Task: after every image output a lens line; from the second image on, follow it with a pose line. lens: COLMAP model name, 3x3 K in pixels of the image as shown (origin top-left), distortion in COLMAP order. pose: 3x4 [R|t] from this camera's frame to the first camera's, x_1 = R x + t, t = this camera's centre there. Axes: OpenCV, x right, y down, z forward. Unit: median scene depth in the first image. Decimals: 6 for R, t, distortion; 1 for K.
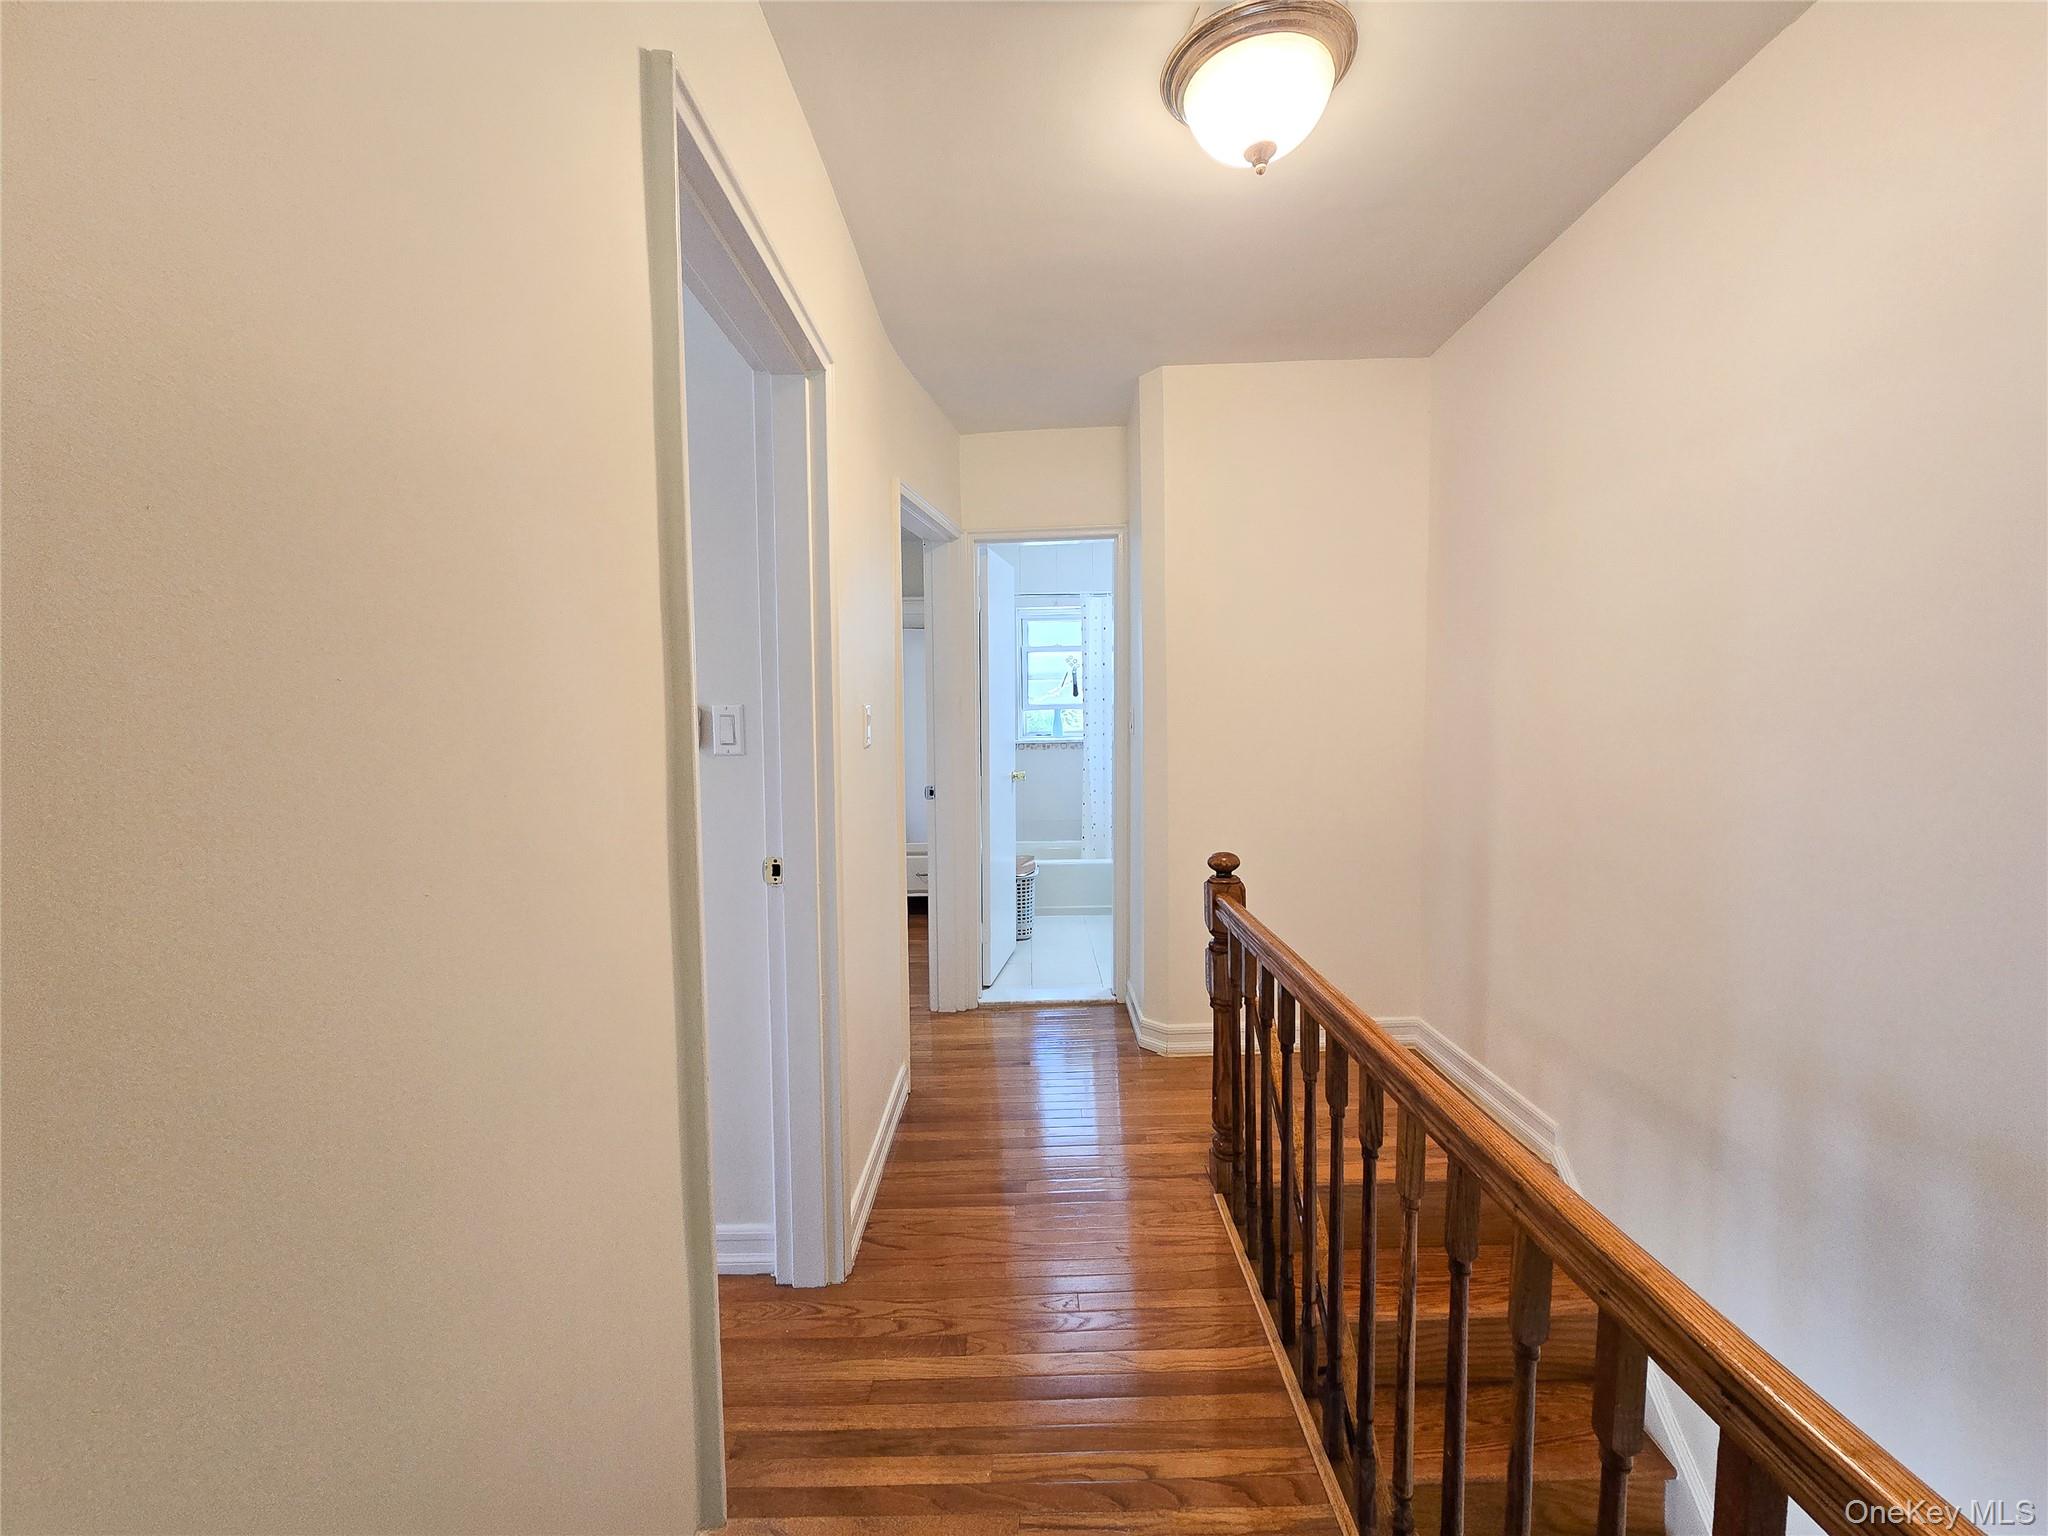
lens RADIAL K [[852.9, 0, 1024.0], [0, 852.9, 768.0], [0, 0, 1]] dist [-0.020961, 0.000055]
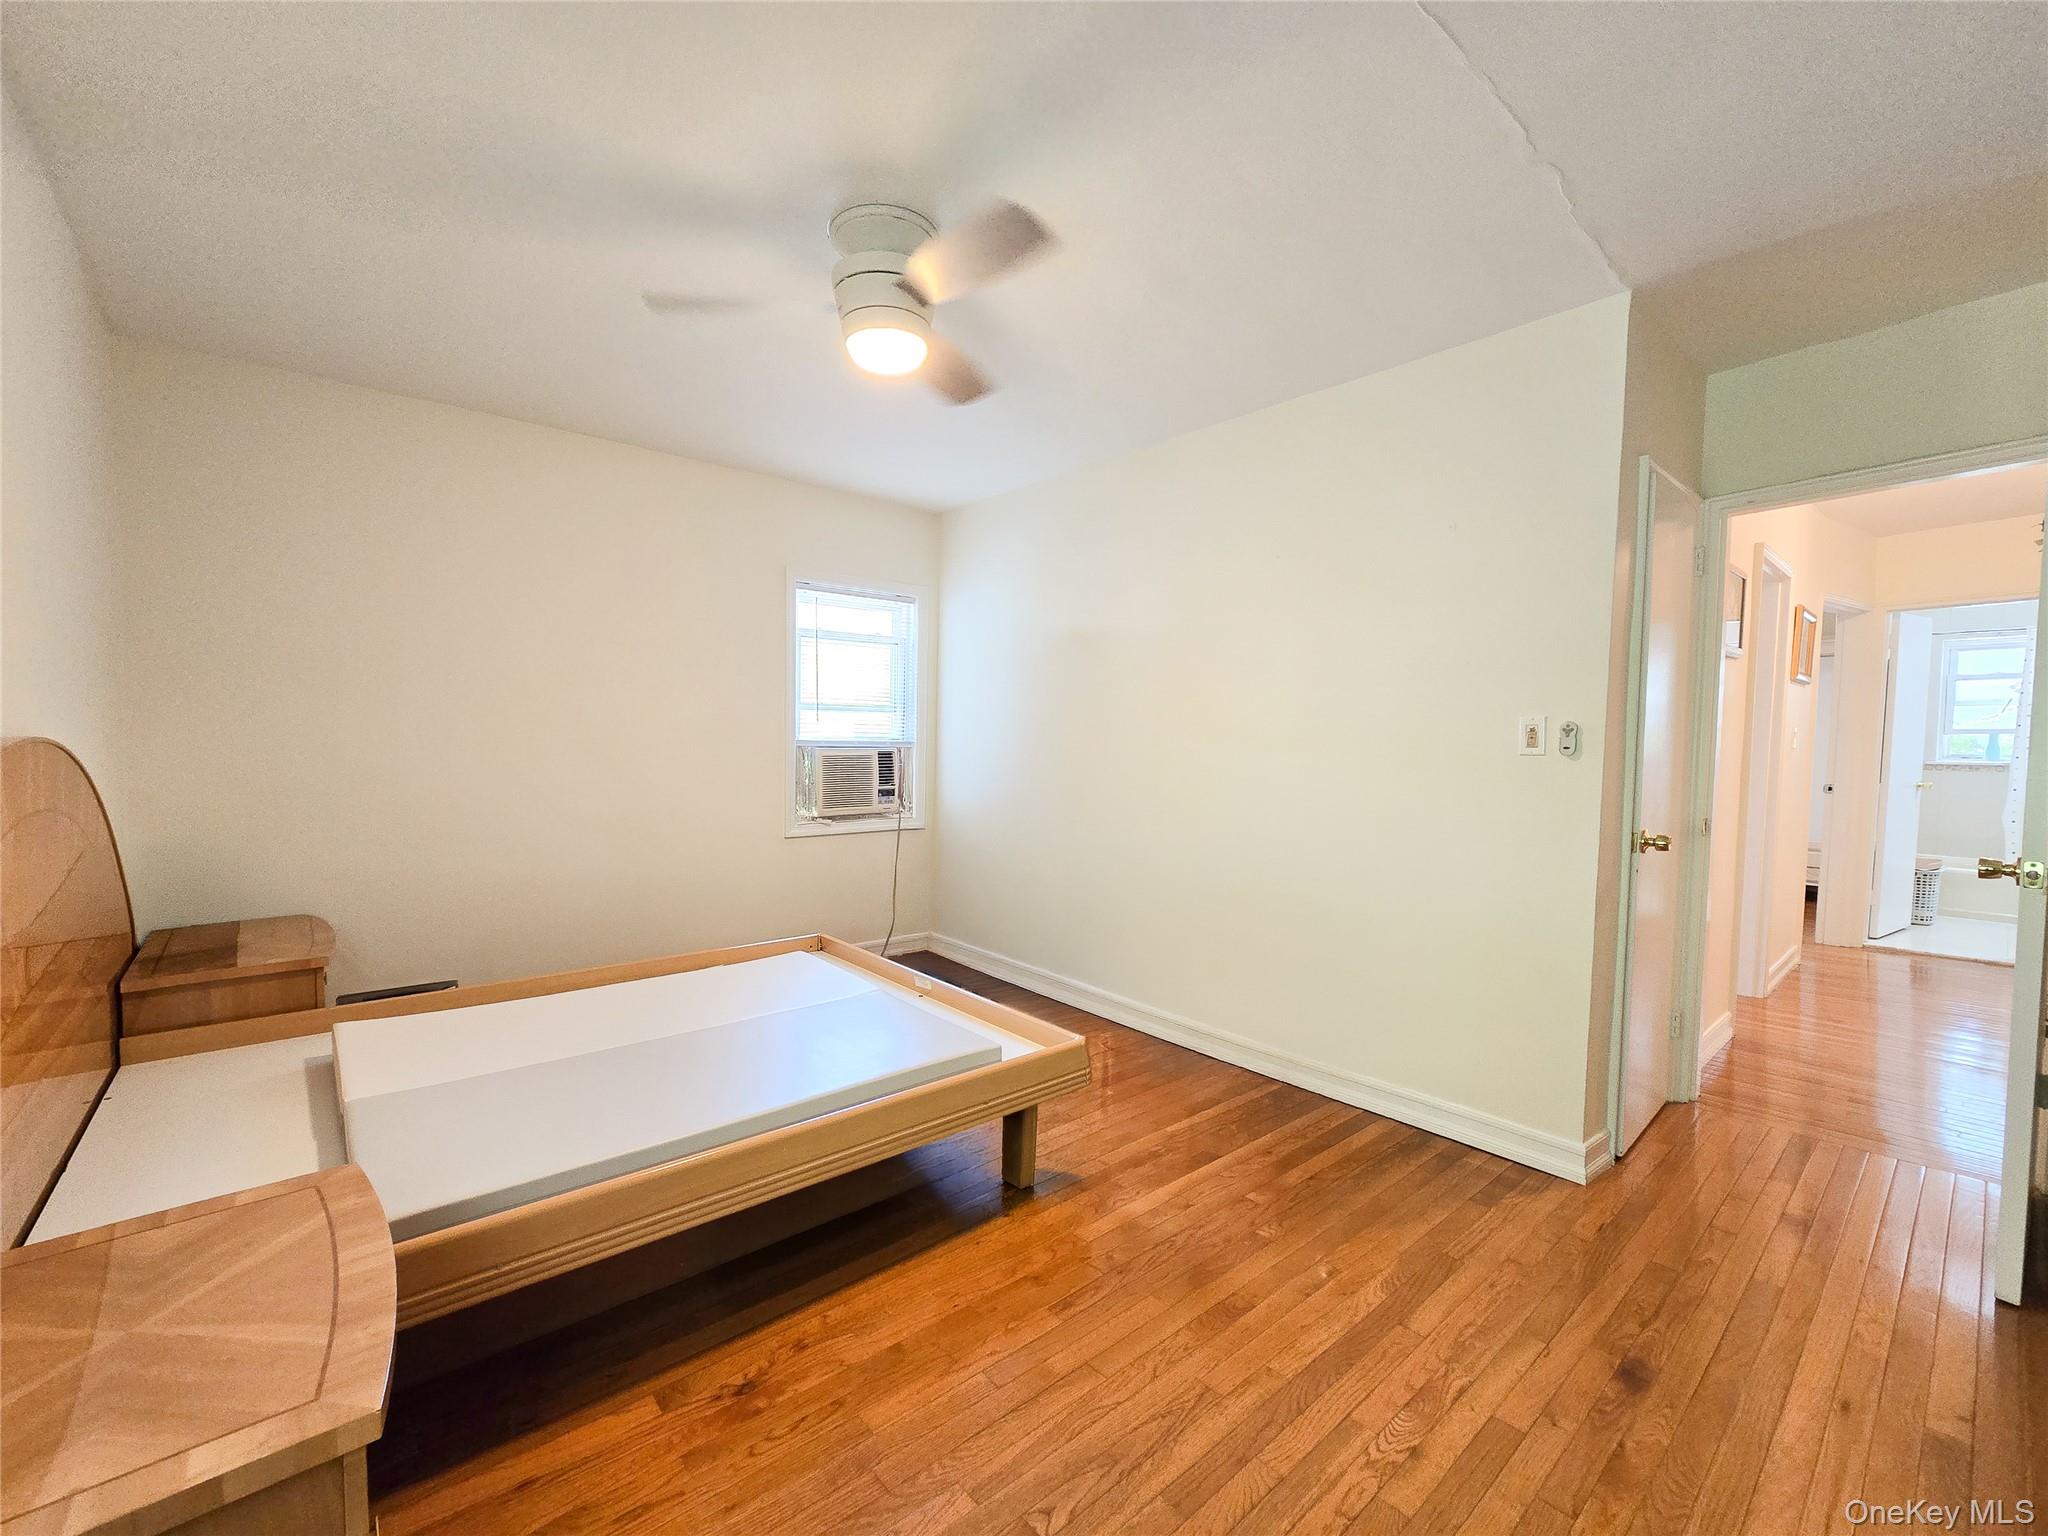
lens RADIAL K [[852.9, 0, 1024.0], [0, 852.9, 768.0], [0, 0, 1]] dist [-0.020961, 0.000055]
pose [[0.642898, 0.056571, -0.763860, 0.060196], [-0.065693, 0.997667, 0.018597, 0.036071], [0.763130, 0.038225, 0.645114, -0.632008]]
